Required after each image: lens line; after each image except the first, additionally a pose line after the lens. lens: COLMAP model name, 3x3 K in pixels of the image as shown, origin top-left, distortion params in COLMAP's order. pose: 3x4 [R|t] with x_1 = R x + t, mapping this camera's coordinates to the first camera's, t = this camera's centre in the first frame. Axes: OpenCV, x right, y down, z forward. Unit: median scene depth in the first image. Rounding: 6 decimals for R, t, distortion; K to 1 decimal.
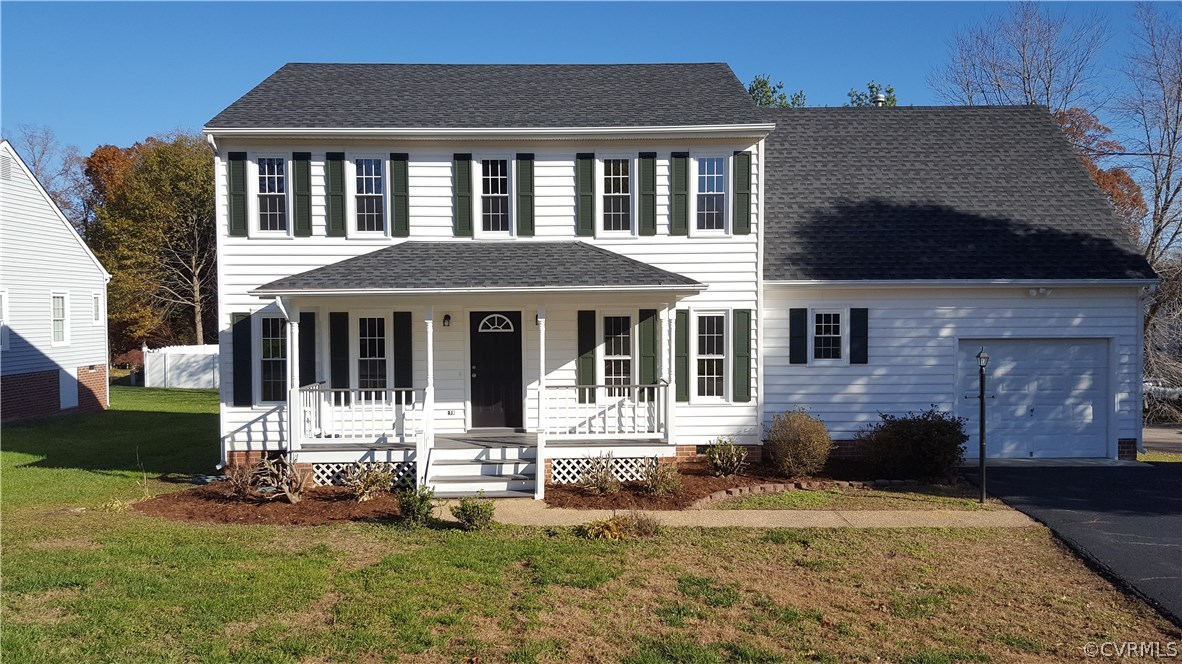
lens RADIAL K [[871.8, 0, 589.7], [0, 871.8, 327.8], [0, 0, 1]] dist [0.095927, -0.125581]
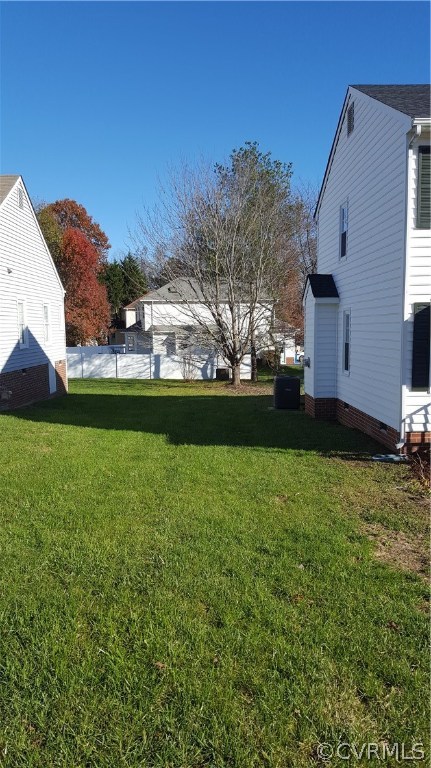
lens RADIAL K [[566.4, 0, 214.3], [0, 566.4, 387.2], [0, 0, 1]] dist [0.095927, -0.125581]
pose [[0.999919, -0.008112, 0.009841, -0.651629], [0.007227, 0.996199, 0.086802, 0.022126], [-0.010507, -0.086723, 0.996177, 0.305361]]
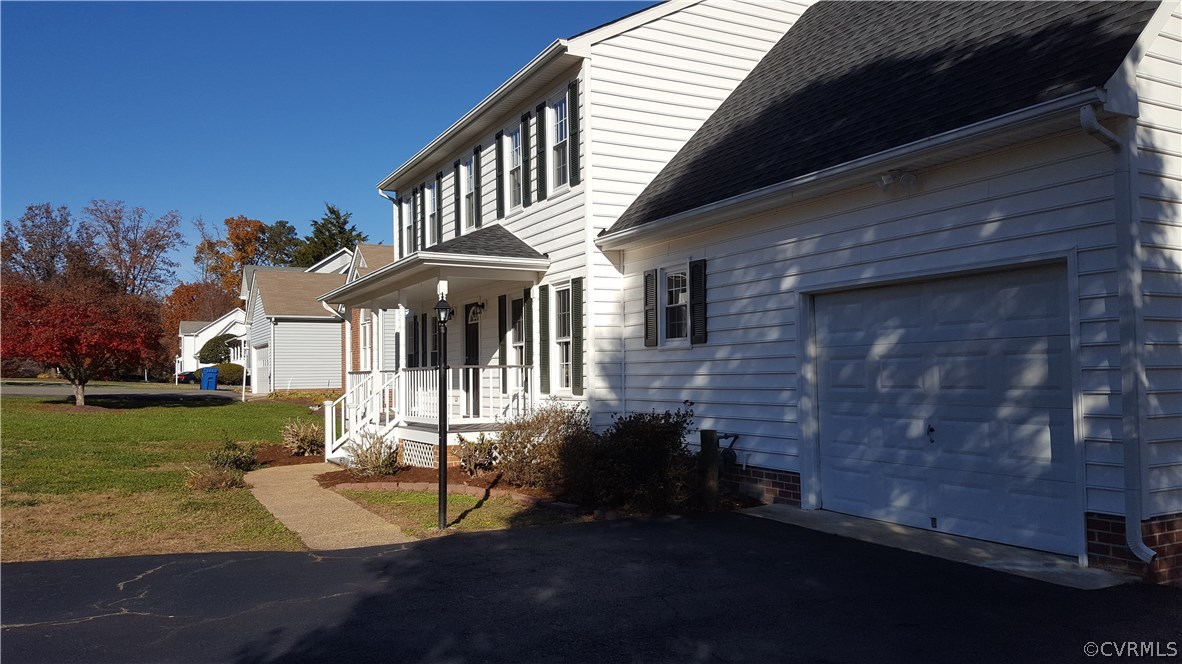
lens RADIAL K [[871.8, 0, 593.4], [0, 871.8, 331.2], [0, 0, 1]] dist [0.095927, -0.125581]
pose [[0.466456, -0.047015, -0.883294, 0.880510], [-0.001580, 0.998541, -0.053983, 0.069993], [0.884543, 0.026577, 0.465701, 0.644006]]
